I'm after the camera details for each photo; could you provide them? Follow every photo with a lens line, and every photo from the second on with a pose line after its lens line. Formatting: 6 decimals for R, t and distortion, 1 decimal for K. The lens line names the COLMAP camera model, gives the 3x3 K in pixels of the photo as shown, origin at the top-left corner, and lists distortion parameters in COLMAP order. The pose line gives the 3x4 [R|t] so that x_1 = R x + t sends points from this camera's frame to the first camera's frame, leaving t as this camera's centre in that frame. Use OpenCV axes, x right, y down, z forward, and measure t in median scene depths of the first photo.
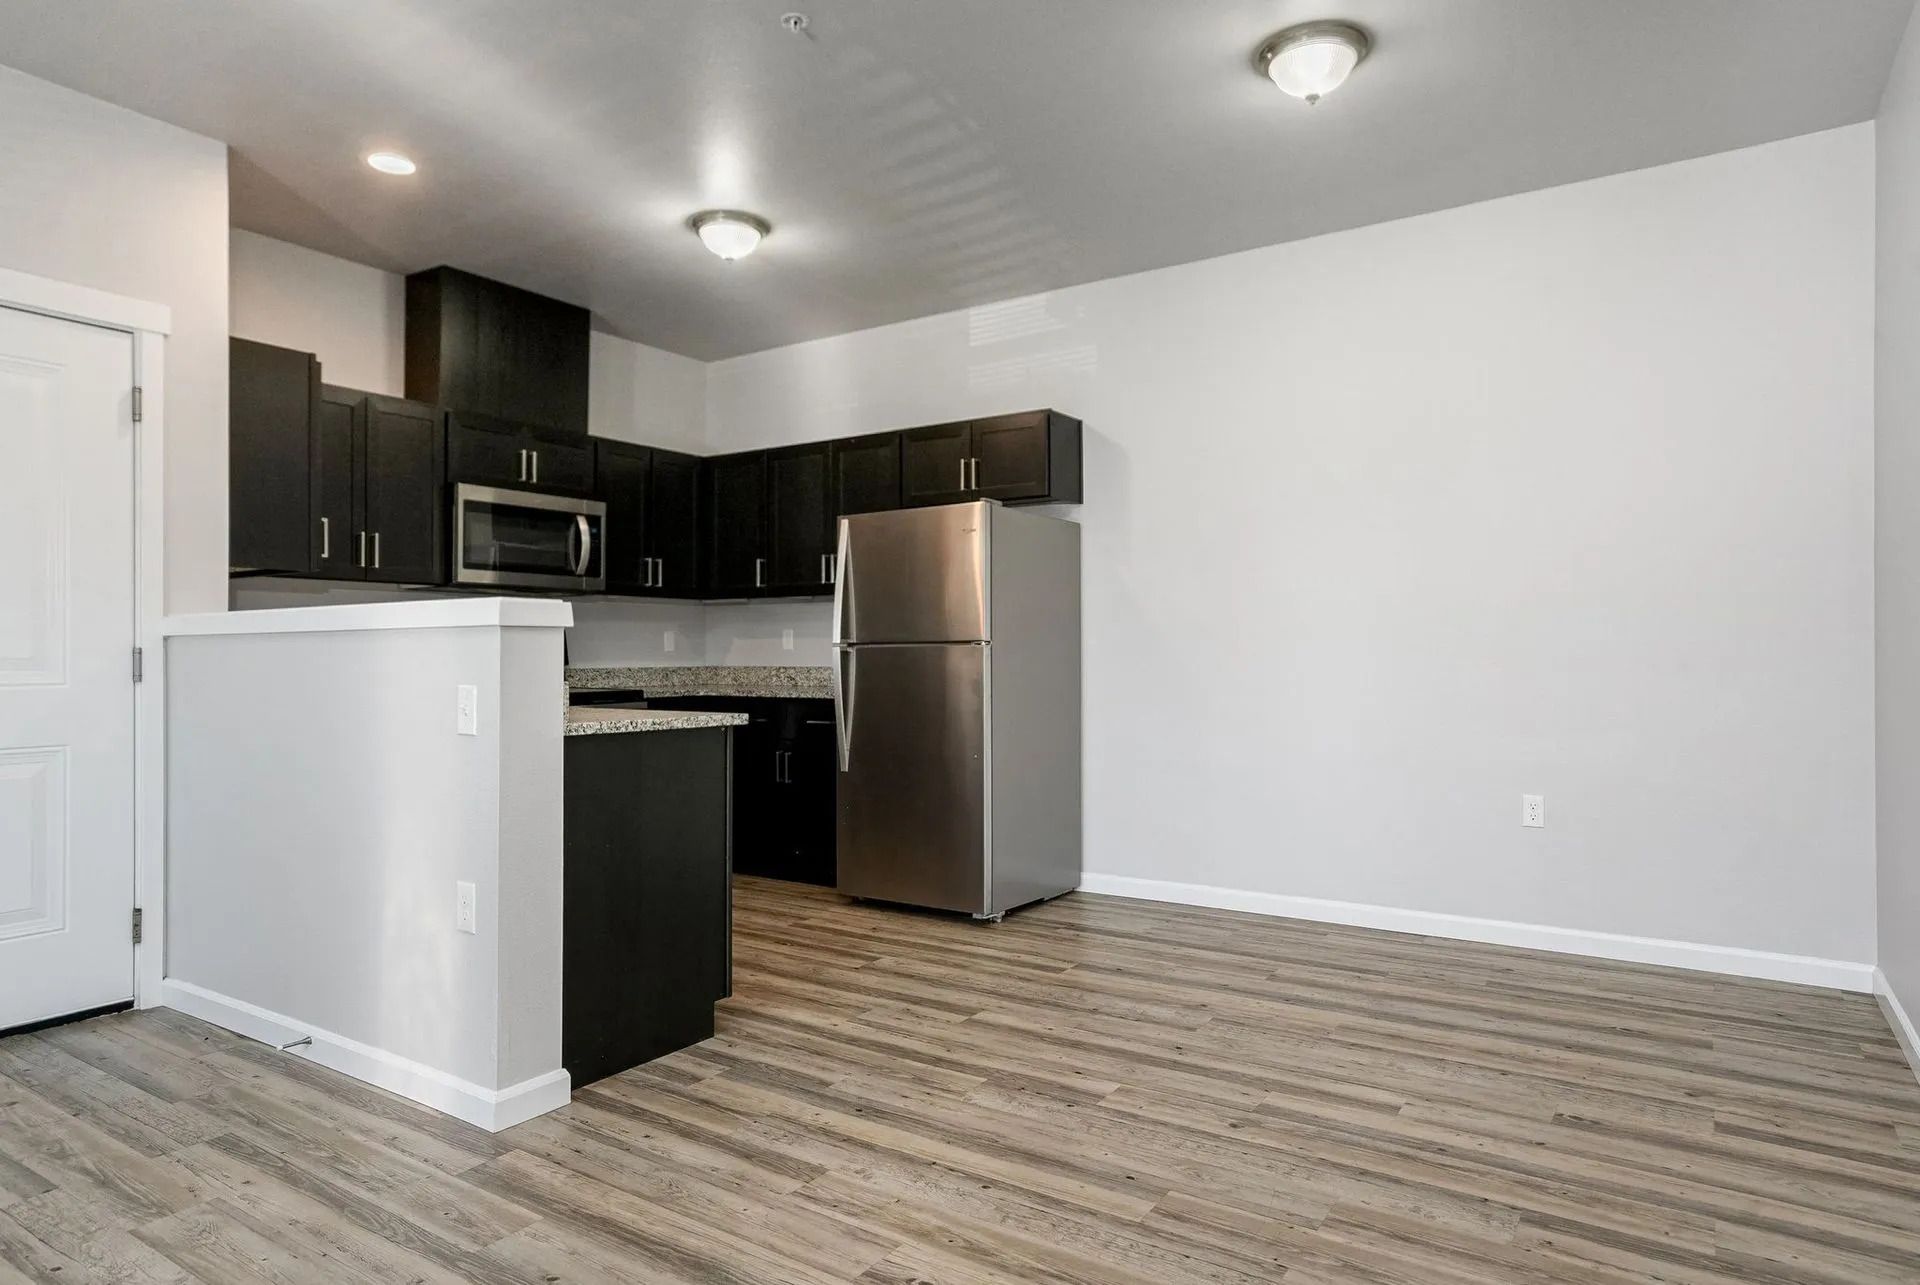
lens RADIAL K [[1136.3, 0, 960.0], [0, 1136.3, 642.5], [0, 0, 1]] dist [-0.024550, 0.037406]
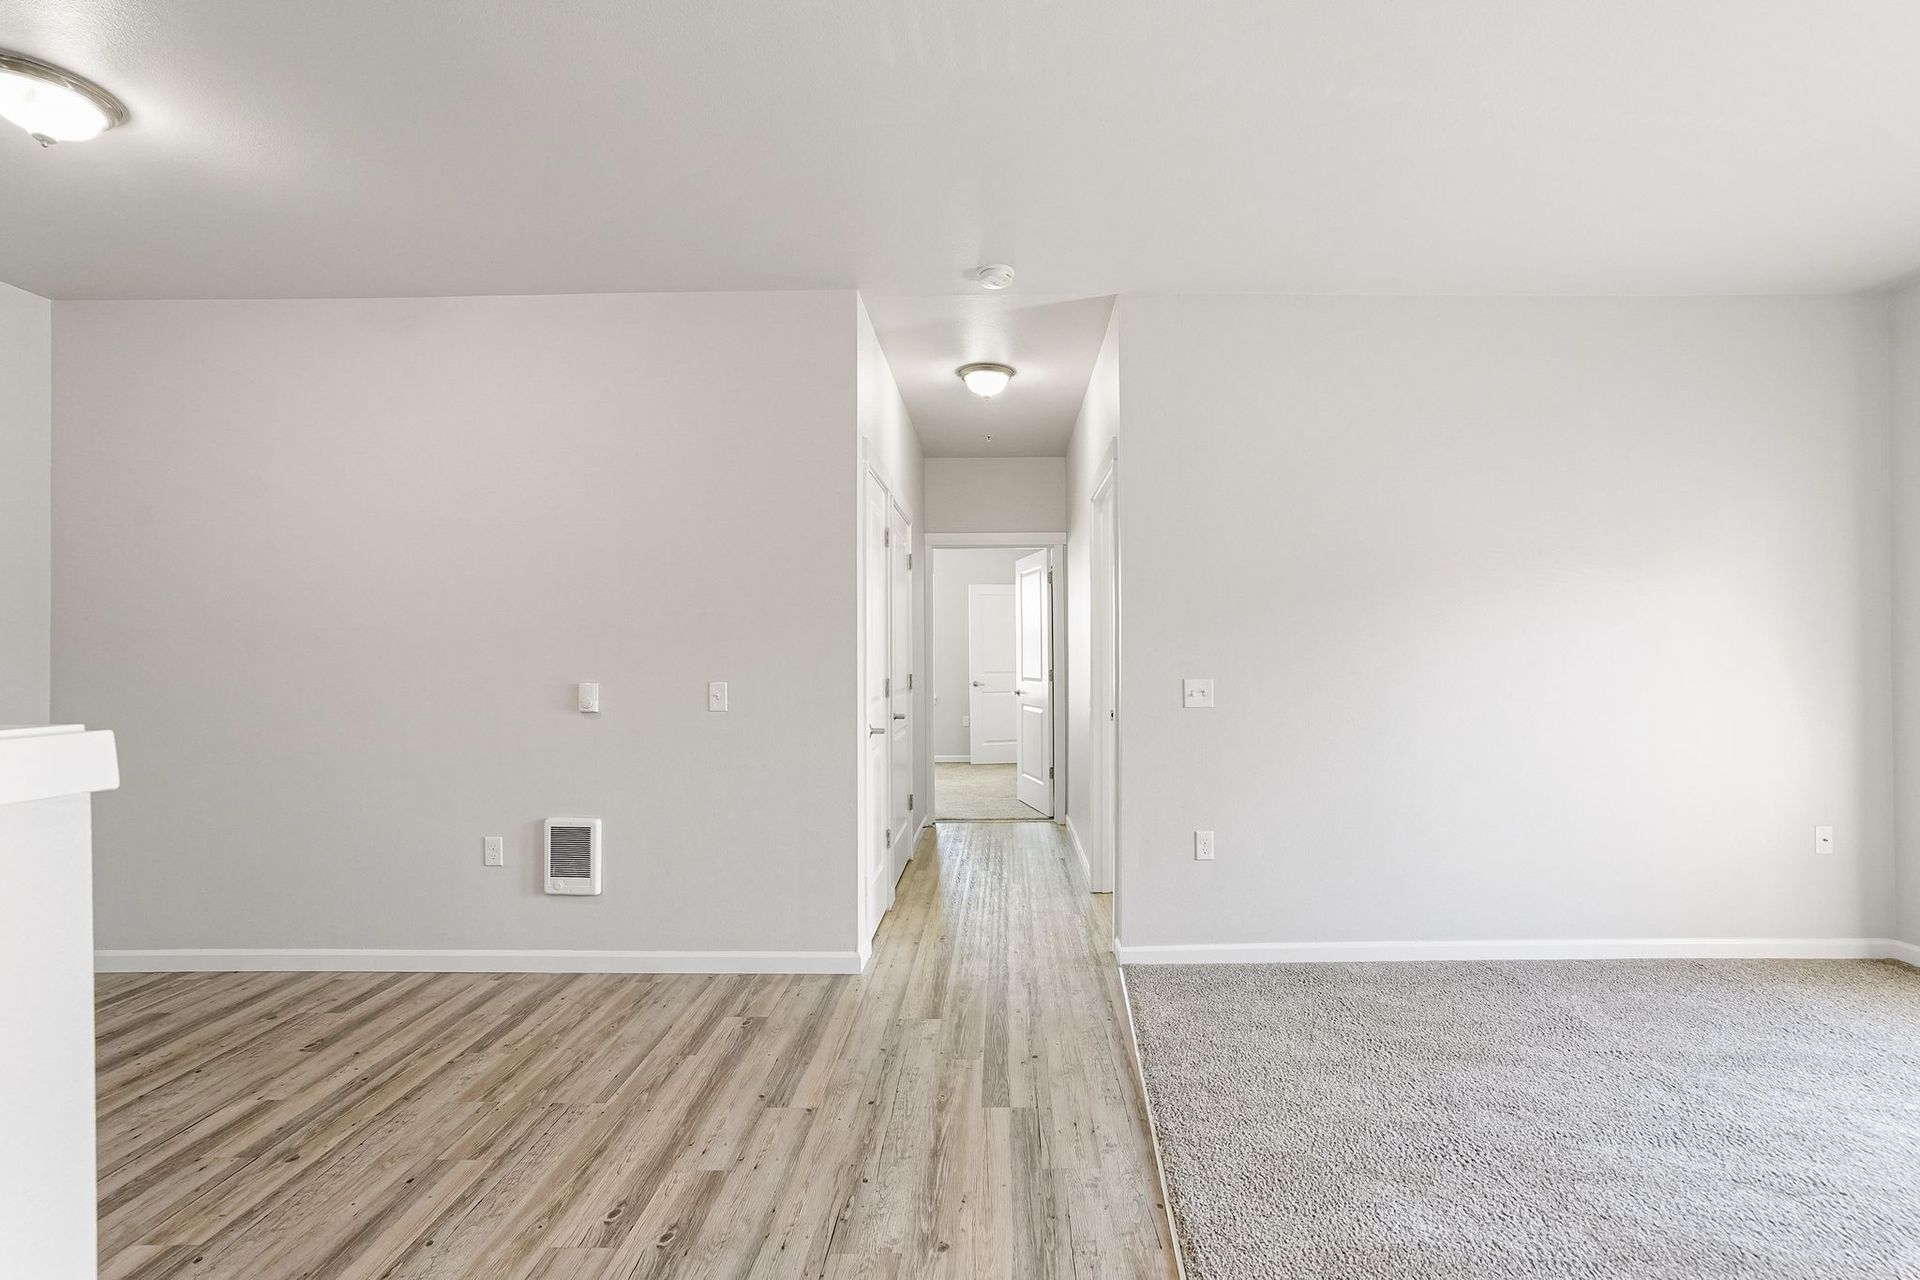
lens RADIAL K [[910.5, 0, 968.4], [0, 910.5, 647.8], [0, 0, 1]] dist [0.002145, 0.000486]
pose [[-0.531695, 0.010441, 0.846872, -0.652910], [-0.003168, 0.999892, -0.014316, -0.051632], [-0.846930, -0.010295, -0.531605, 0.675909]]
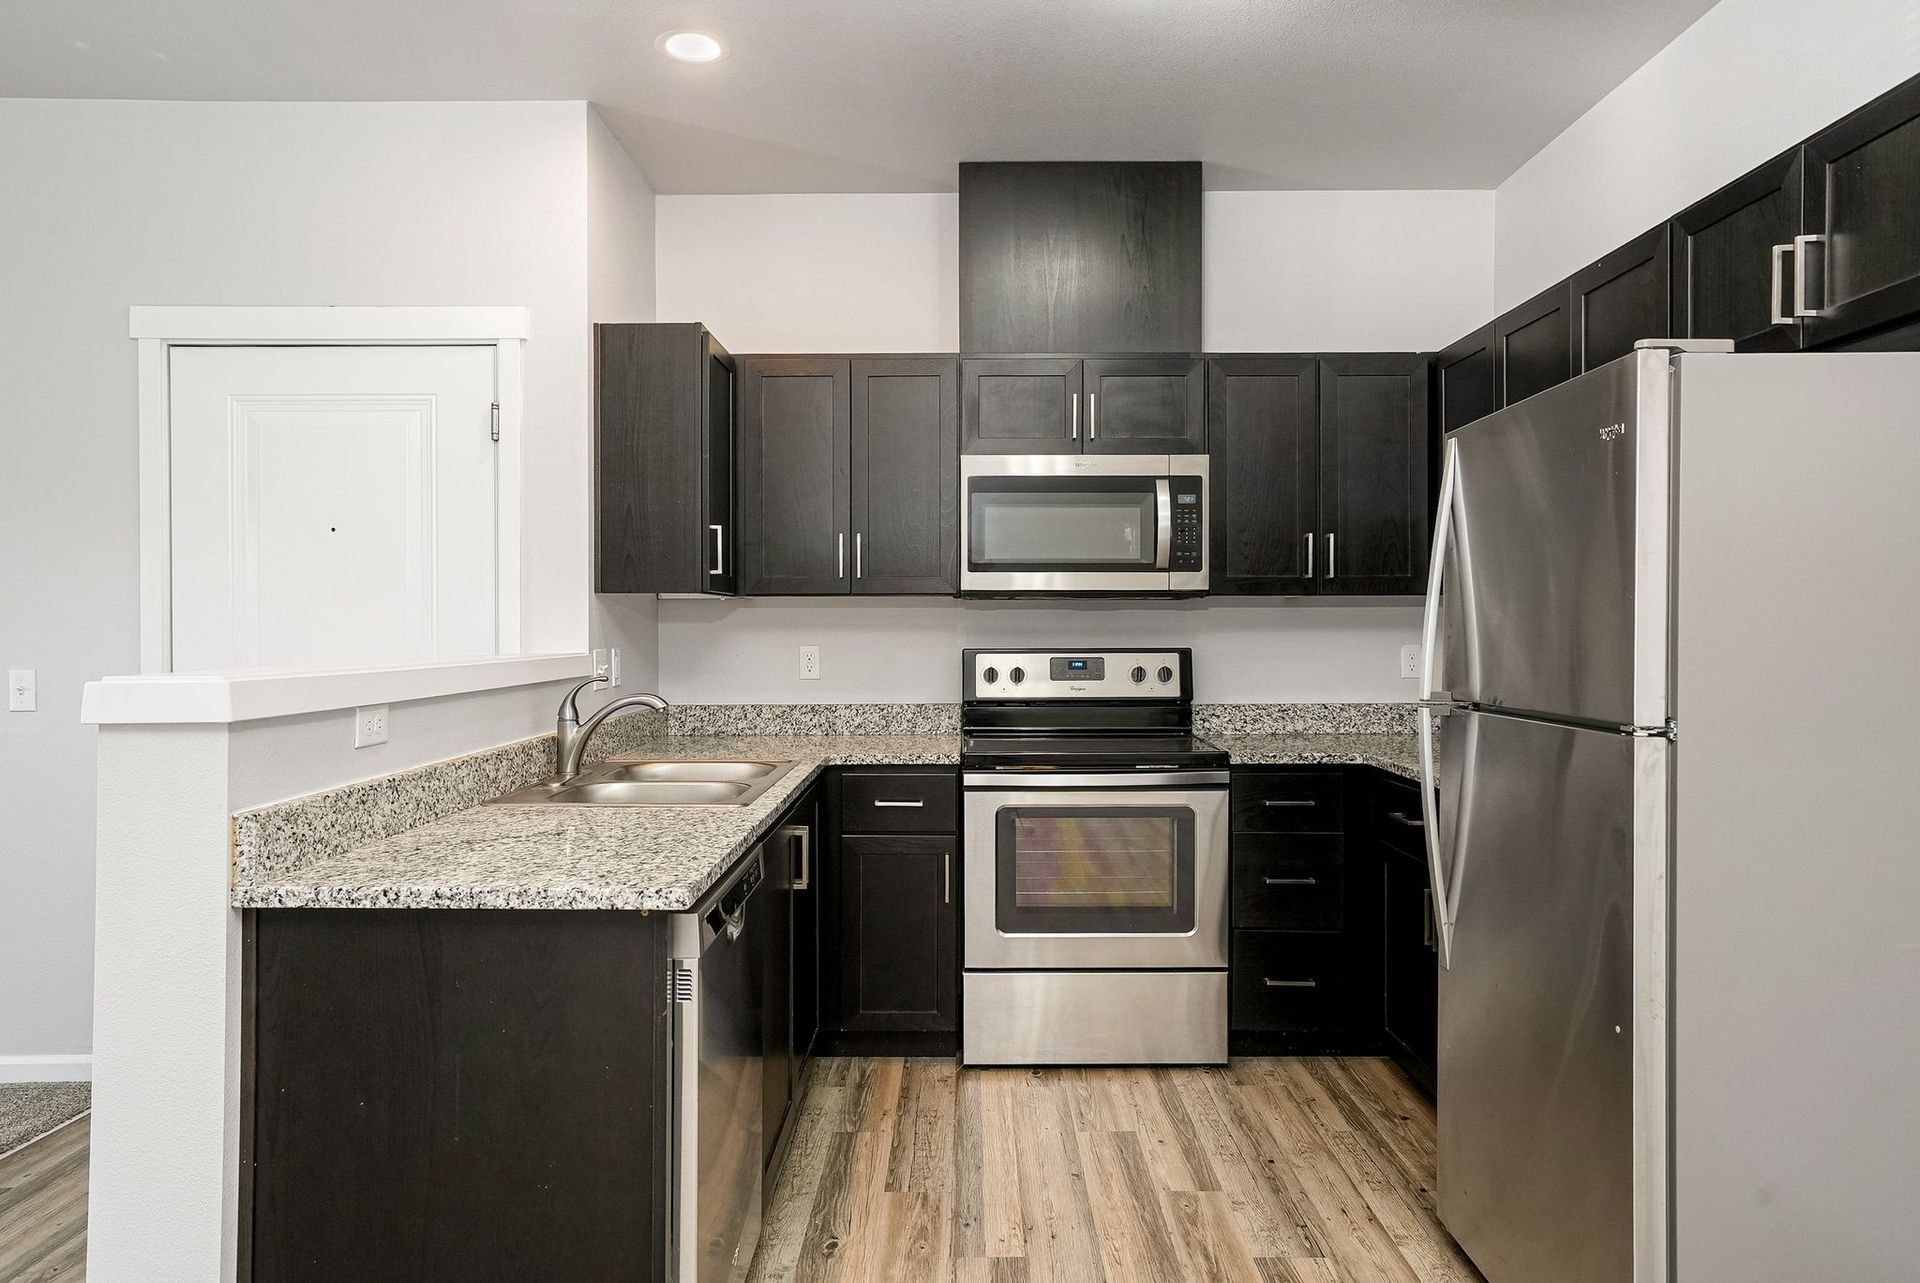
lens RADIAL K [[1237.9, 0, 954.7], [0, 1237.9, 630.2], [0, 0, 1]] dist [-0.005766, 0.000007]
pose [[0.547154, 0.005121, -0.837016, 0.303792], [0.010047, 0.999869, 0.012685, -0.051317], [0.836971, -0.015350, 0.547031, 0.755535]]
